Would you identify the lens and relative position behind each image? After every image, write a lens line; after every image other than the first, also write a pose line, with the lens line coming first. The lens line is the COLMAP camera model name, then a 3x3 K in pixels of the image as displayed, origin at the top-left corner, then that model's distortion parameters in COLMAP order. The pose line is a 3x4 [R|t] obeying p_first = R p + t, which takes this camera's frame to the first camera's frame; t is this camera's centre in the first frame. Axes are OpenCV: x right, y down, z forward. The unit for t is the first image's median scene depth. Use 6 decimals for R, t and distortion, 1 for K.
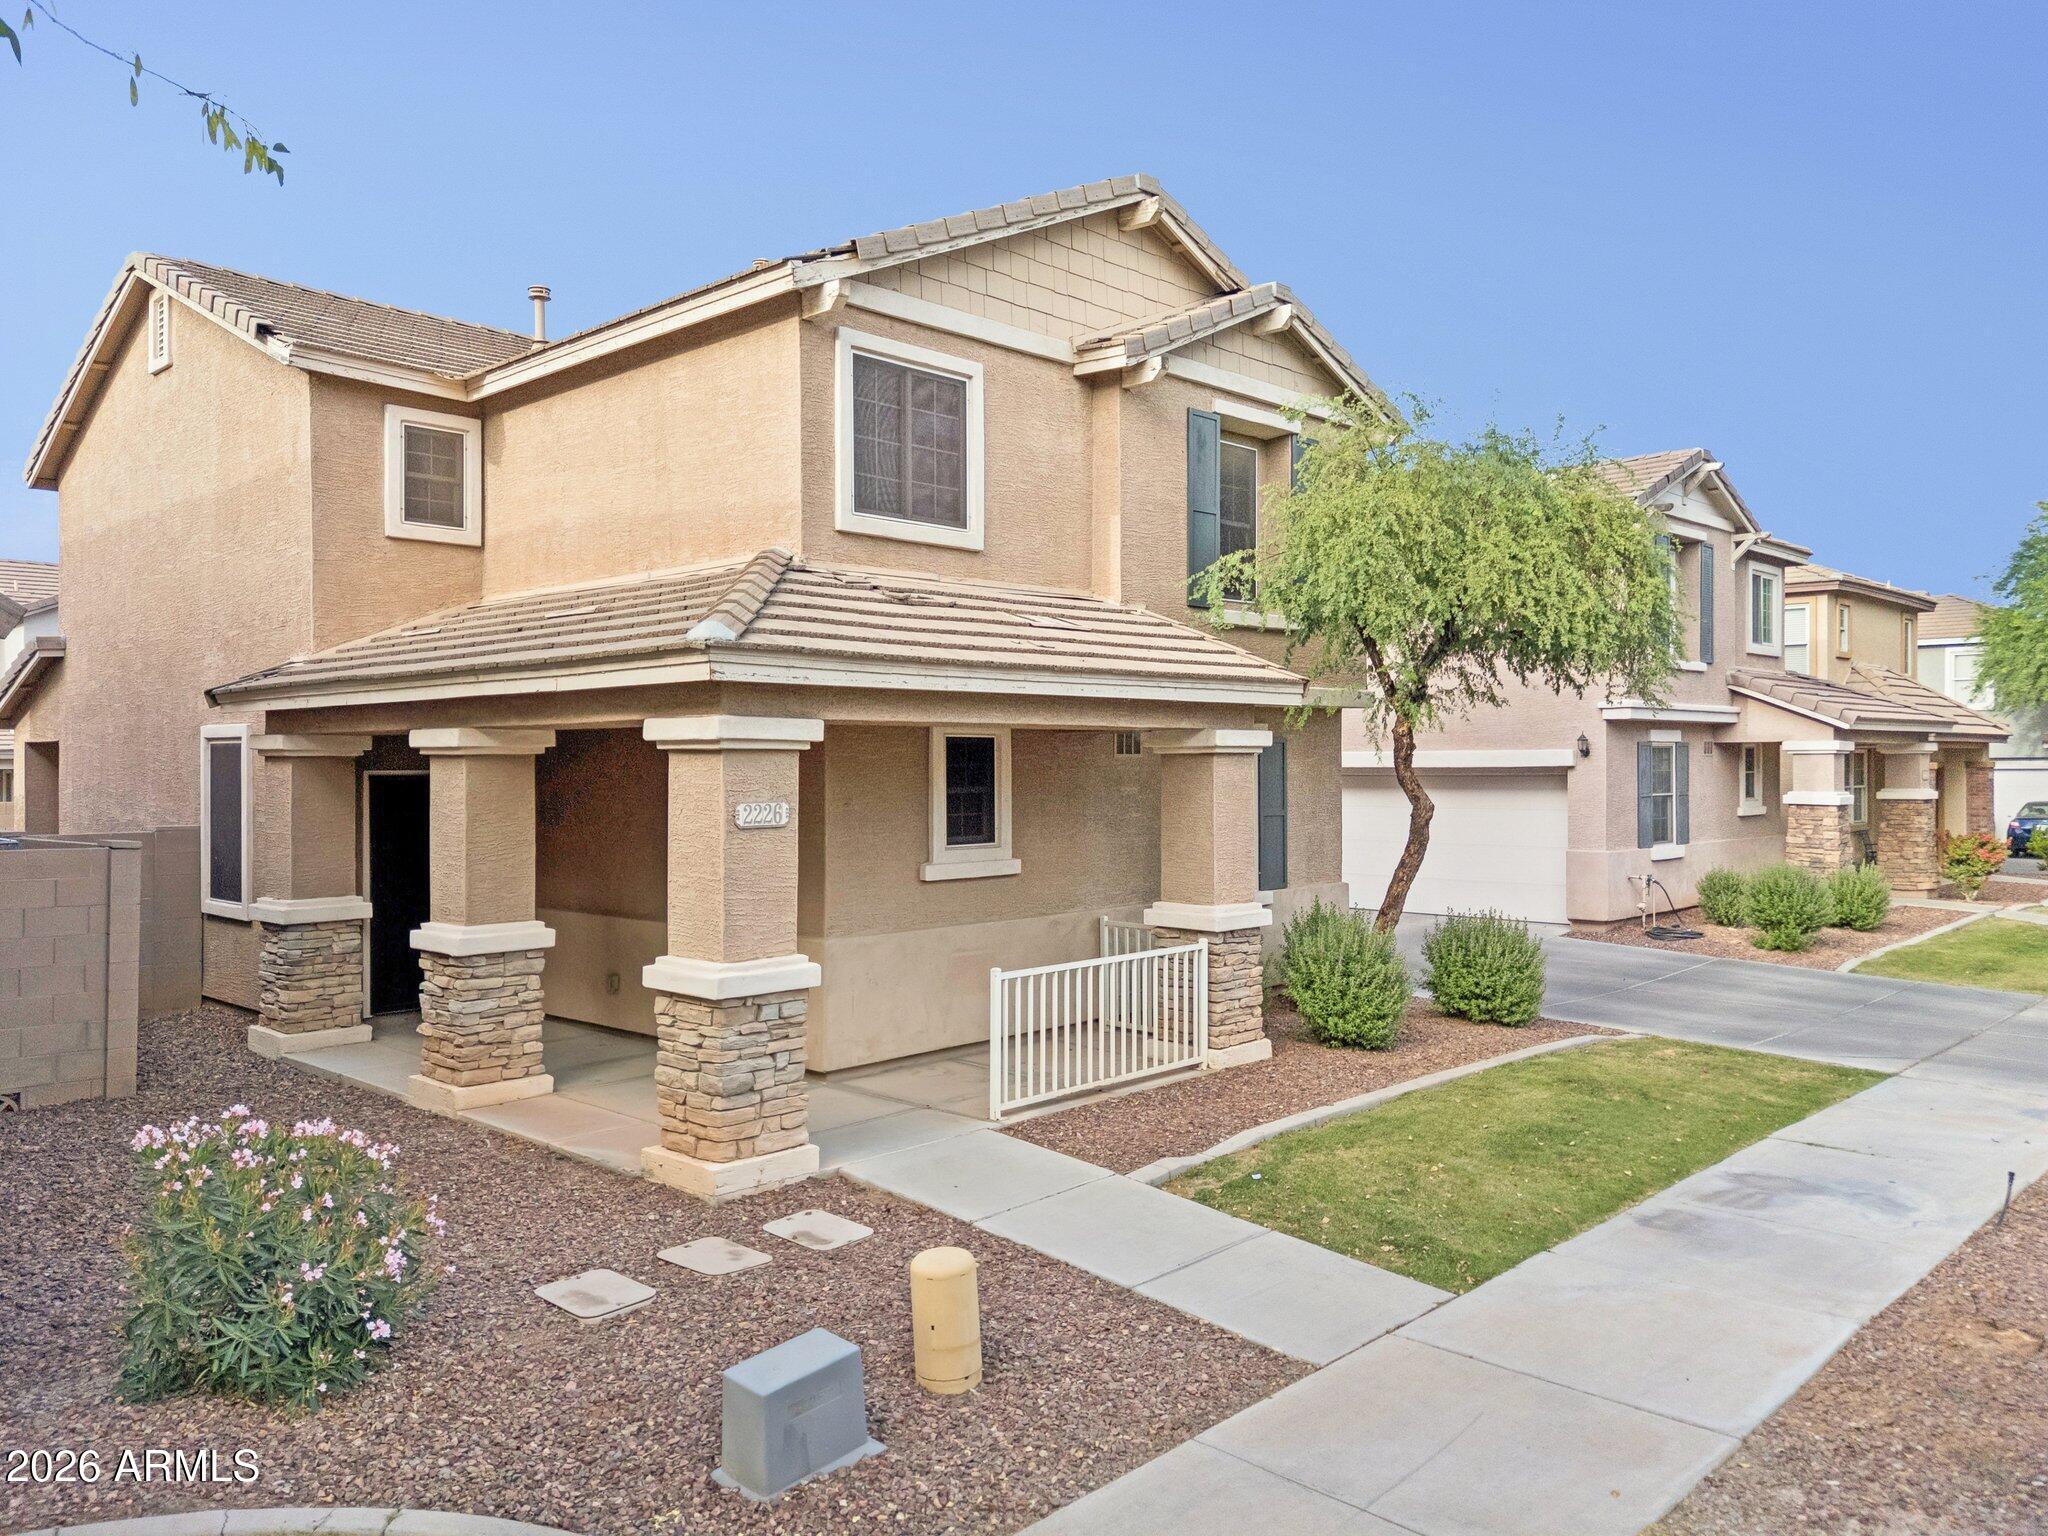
lens RADIAL K [[1510.1, 0, 1027.6], [0, 1510.1, 756.6], [0, 0, 1]] dist [0.077457, -0.074440]
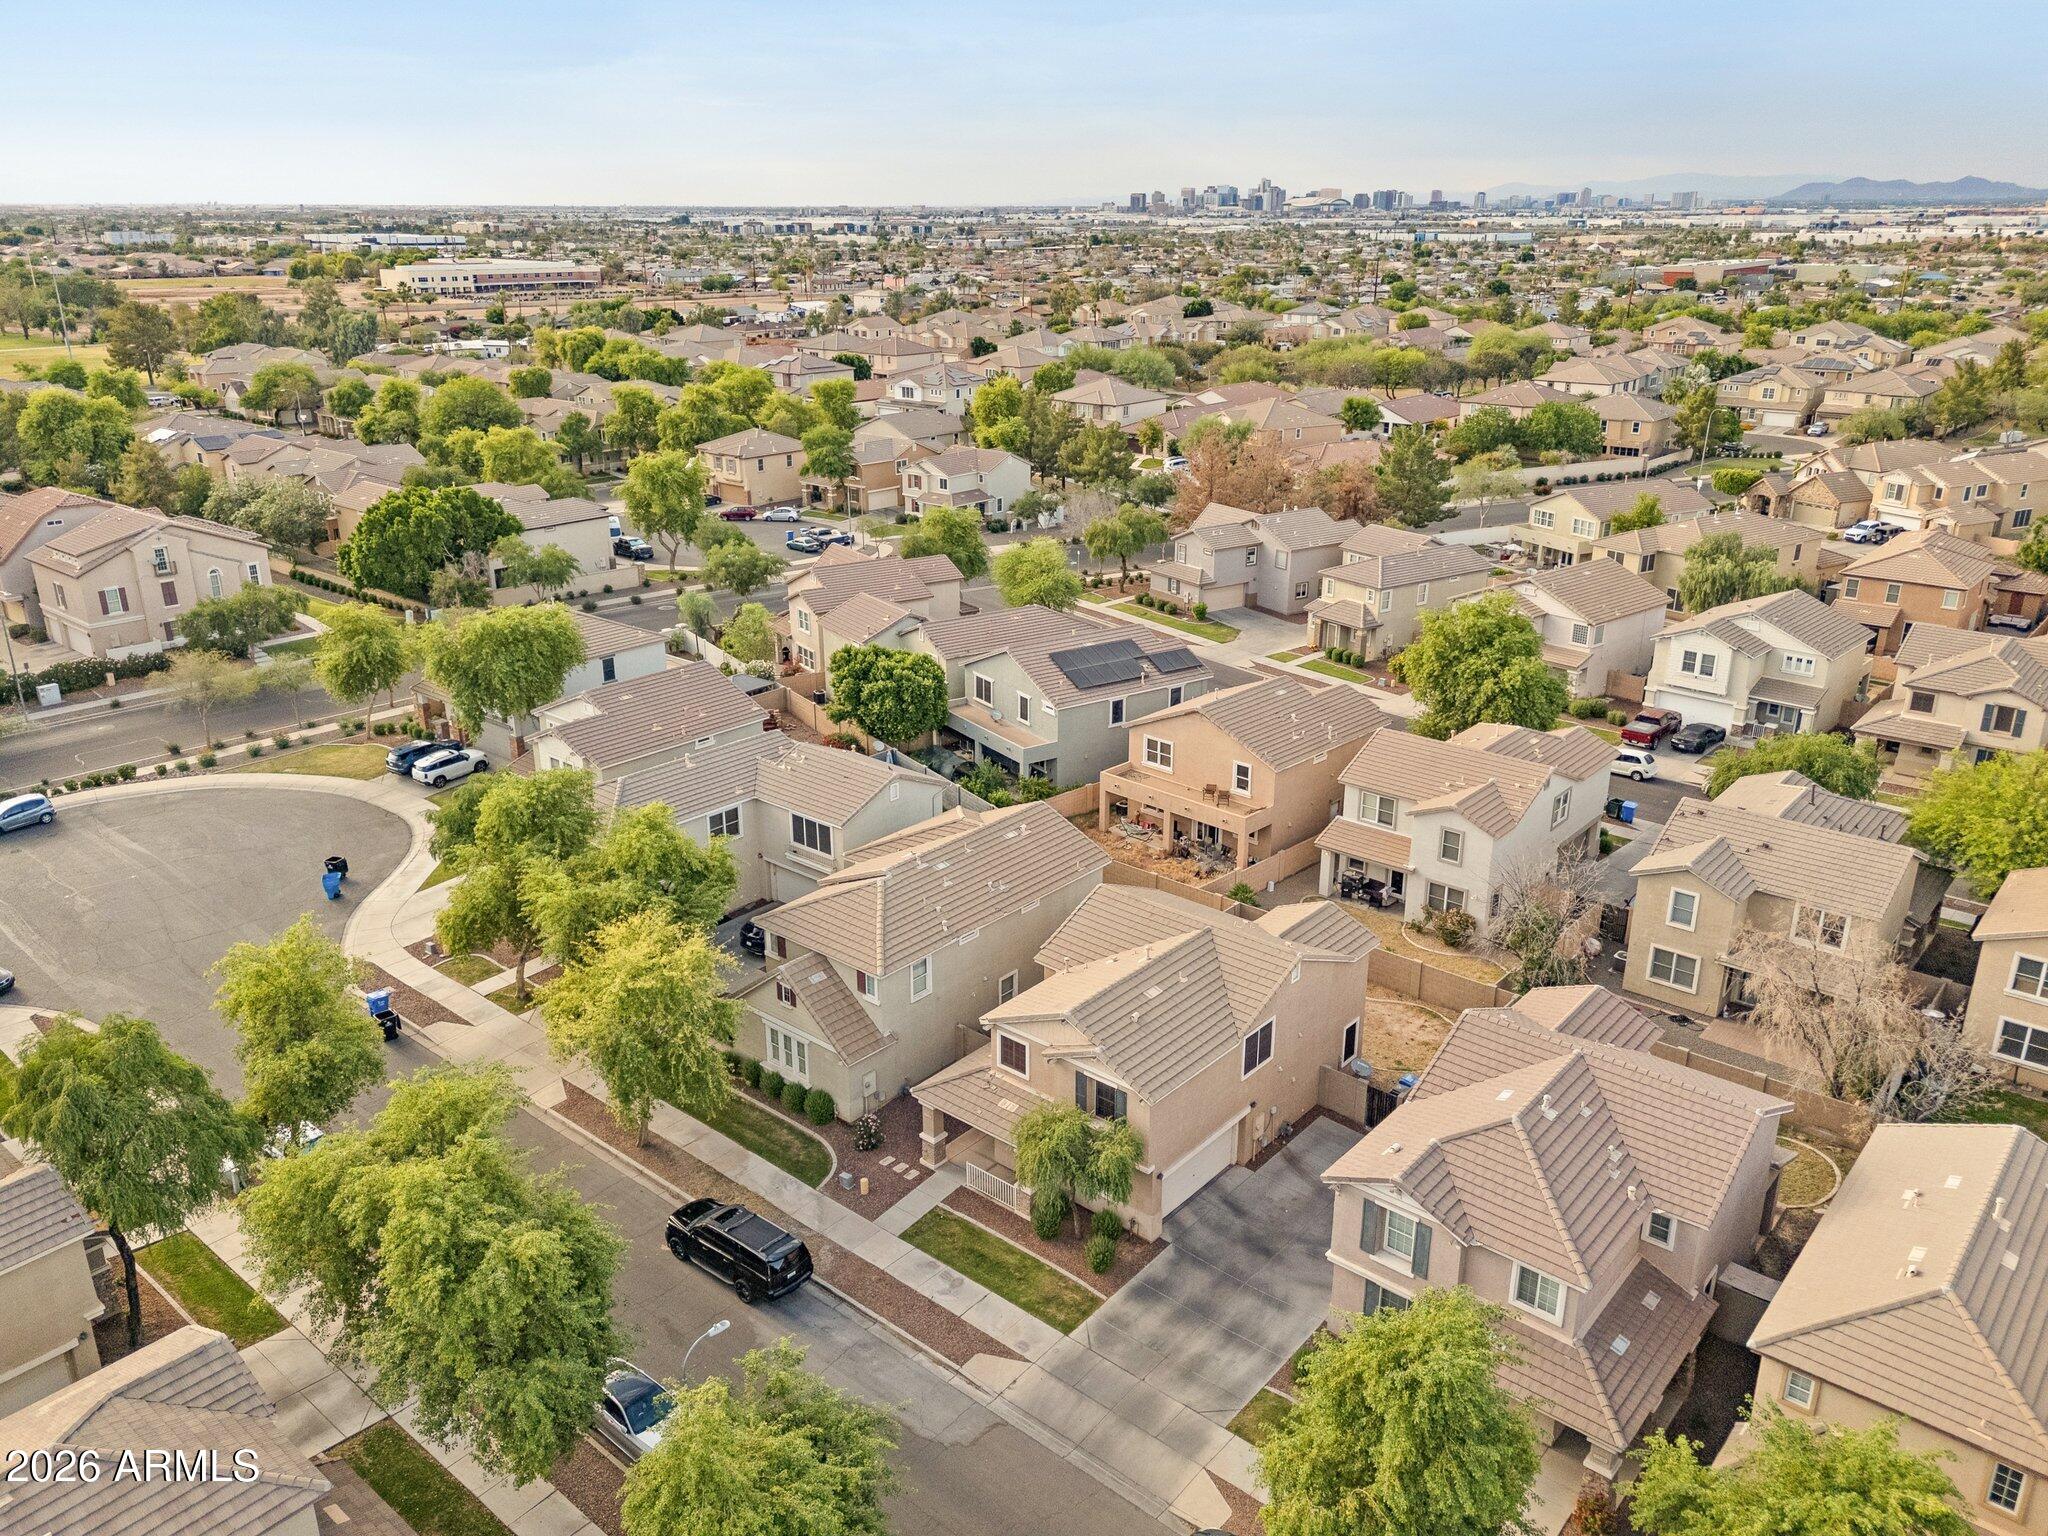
lens RADIAL K [[1510.1, 0, 1027.6], [0, 1510.1, 756.6], [0, 0, 1]] dist [0.077457, -0.074440]
pose [[0.061513, 0.340077, -0.938384, 4.028359], [0.003607, 0.940082, 0.340929, -2.690967], [0.998100, -0.024356, 0.056600, 0.835131]]
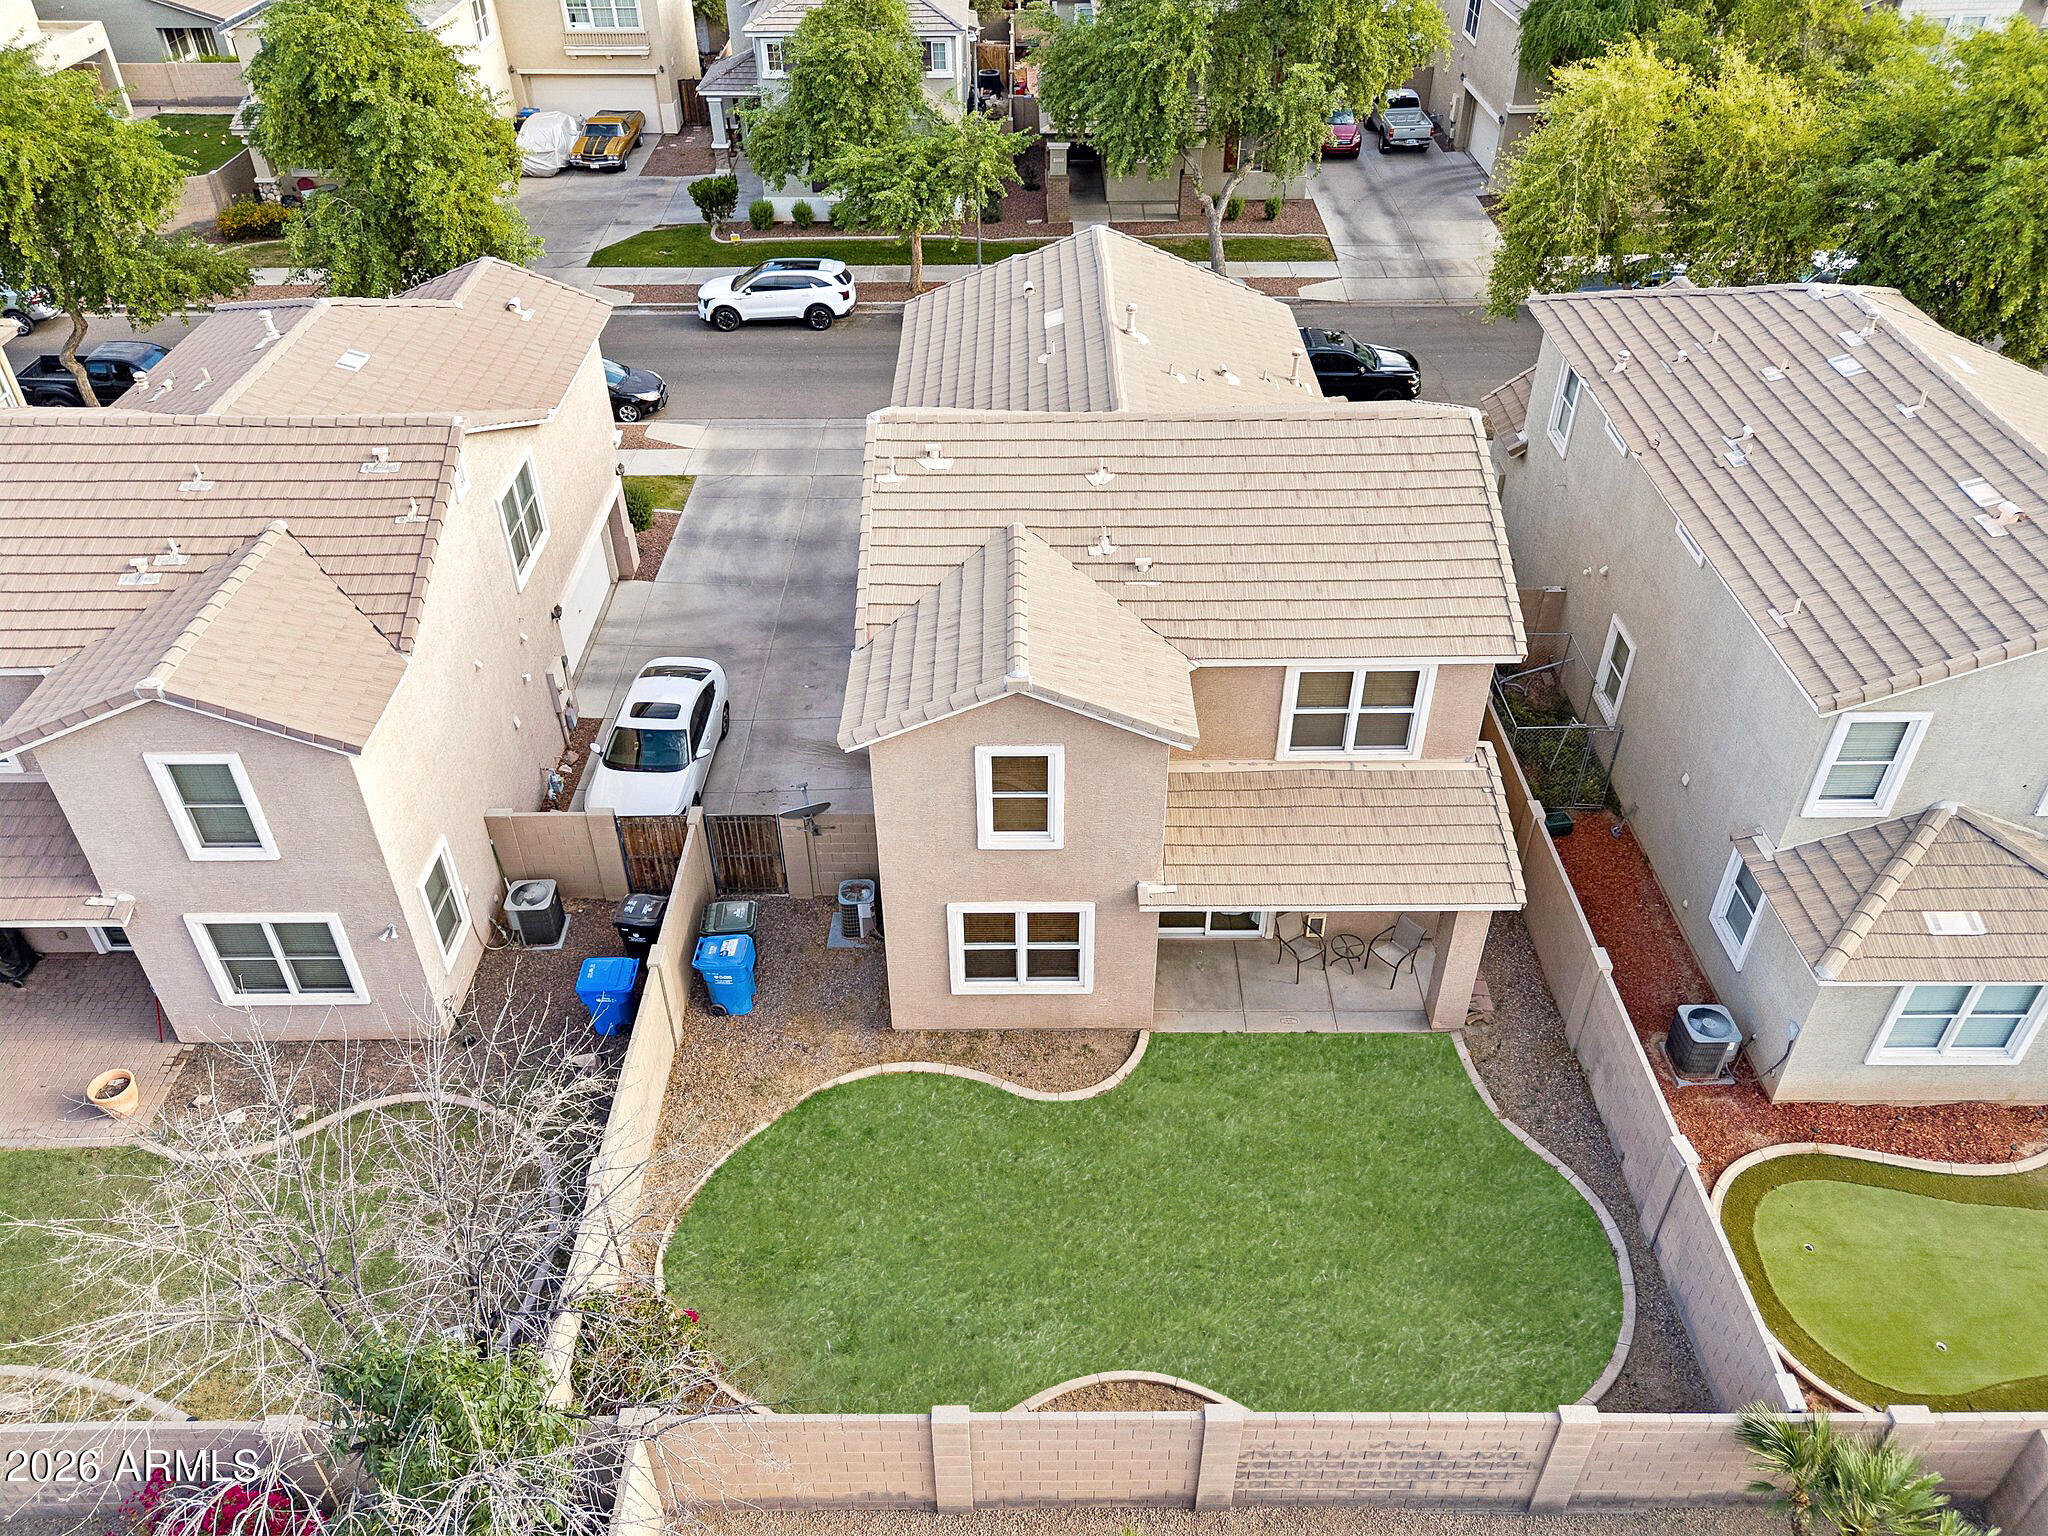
lens RADIAL K [[1516.7, 0, 1033.6], [0, 1516.7, 758.4], [0, 0, 1]] dist [0.102306, -0.125800]
pose [[-0.696516, -0.429080, 0.575113, -1.779303], [0.004618, 0.798809, 0.601568, -1.328029], [-0.717526, 0.421658, -0.554402, 3.146366]]
